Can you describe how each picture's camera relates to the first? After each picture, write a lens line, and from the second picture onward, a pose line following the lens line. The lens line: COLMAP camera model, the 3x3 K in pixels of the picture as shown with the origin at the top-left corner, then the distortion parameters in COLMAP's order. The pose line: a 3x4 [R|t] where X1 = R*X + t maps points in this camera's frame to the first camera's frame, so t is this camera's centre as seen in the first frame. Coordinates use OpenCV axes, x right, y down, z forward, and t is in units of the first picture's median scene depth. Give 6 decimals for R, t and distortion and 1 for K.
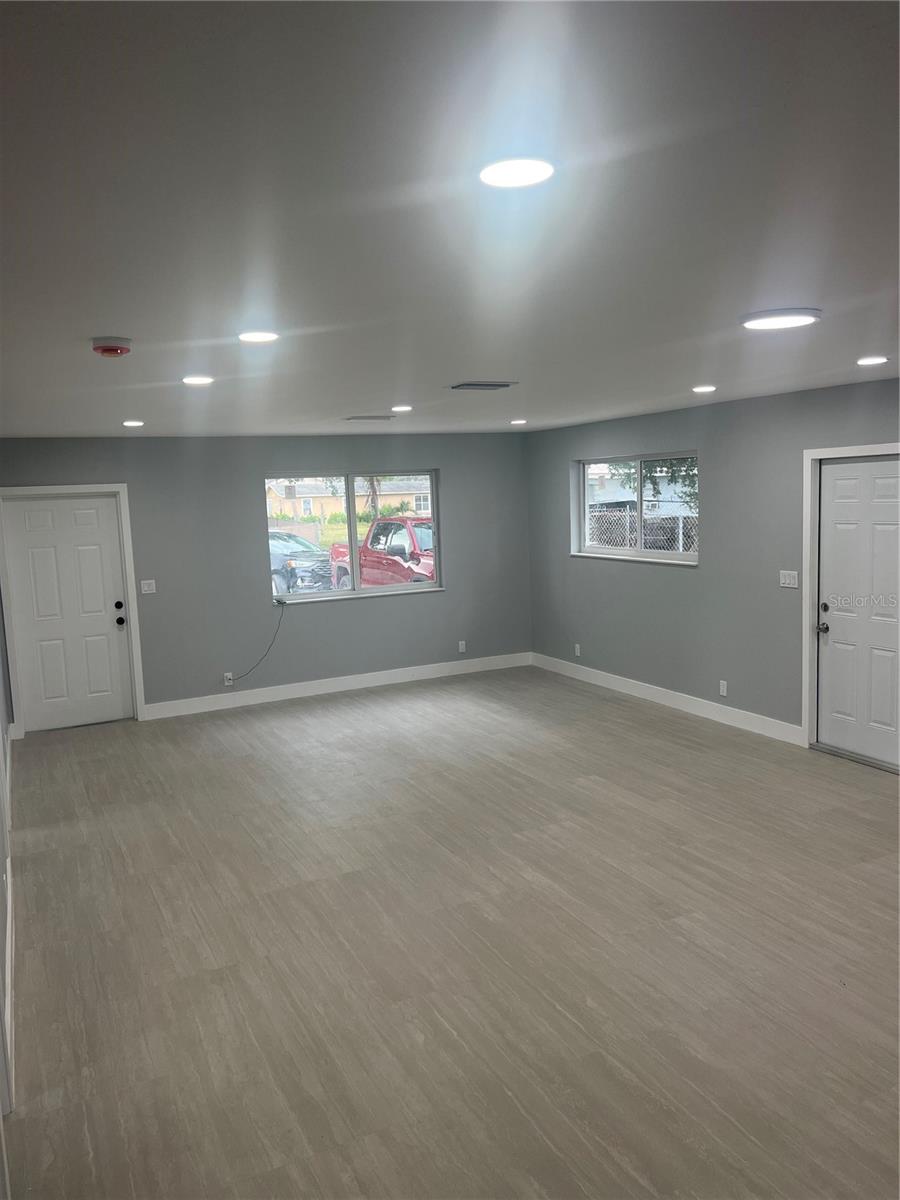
lens RADIAL K [[905.7, 0, 449.2], [0, 905.7, 607.1], [0, 0, 1]] dist [0.109900, -0.197100]
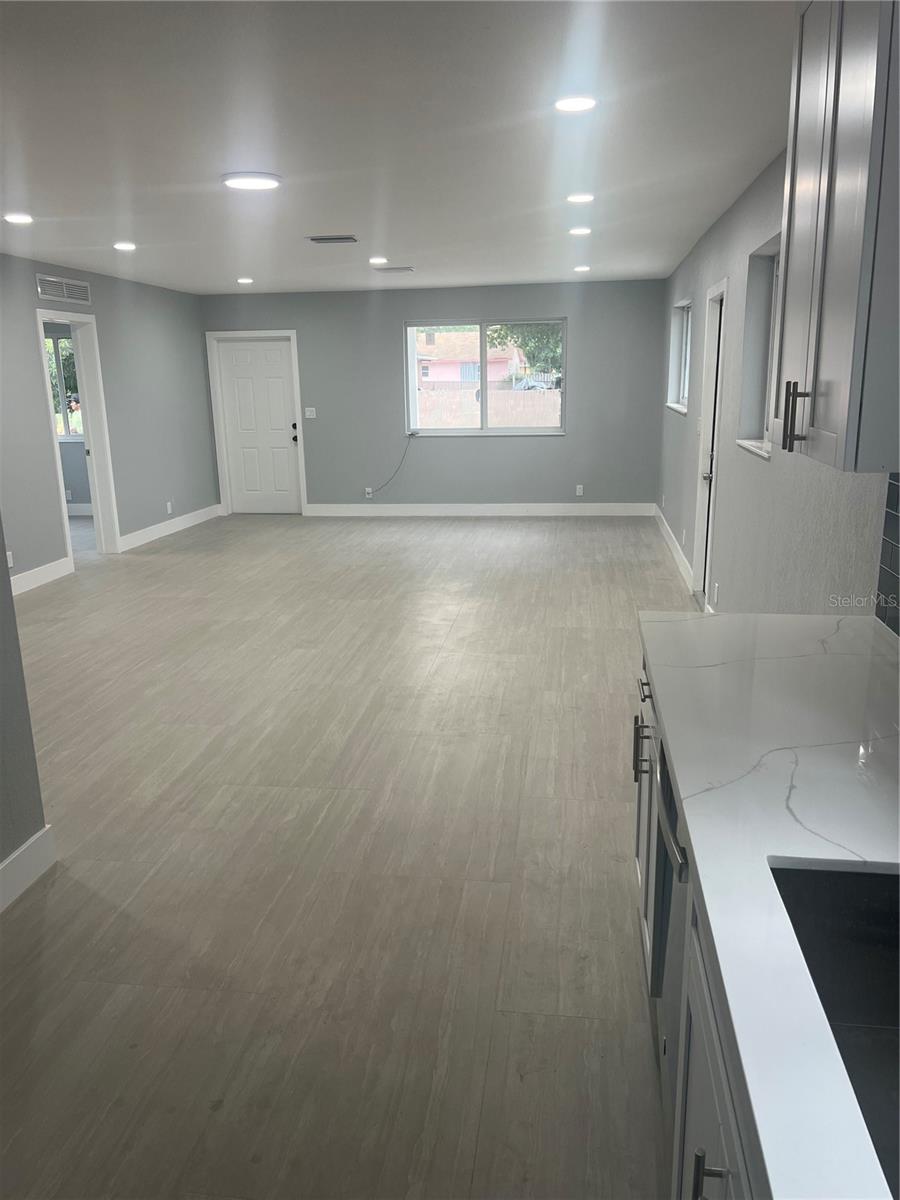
lens RADIAL K [[905.7, 0, 449.2], [0, 905.7, 607.1], [0, 0, 1]] dist [0.109900, -0.197100]
pose [[0.829771, 0.162860, -0.533813, 0.572526], [-0.087086, 0.982543, 0.164394, 0.018763], [0.551268, -0.089922, 0.829468, 0.005349]]
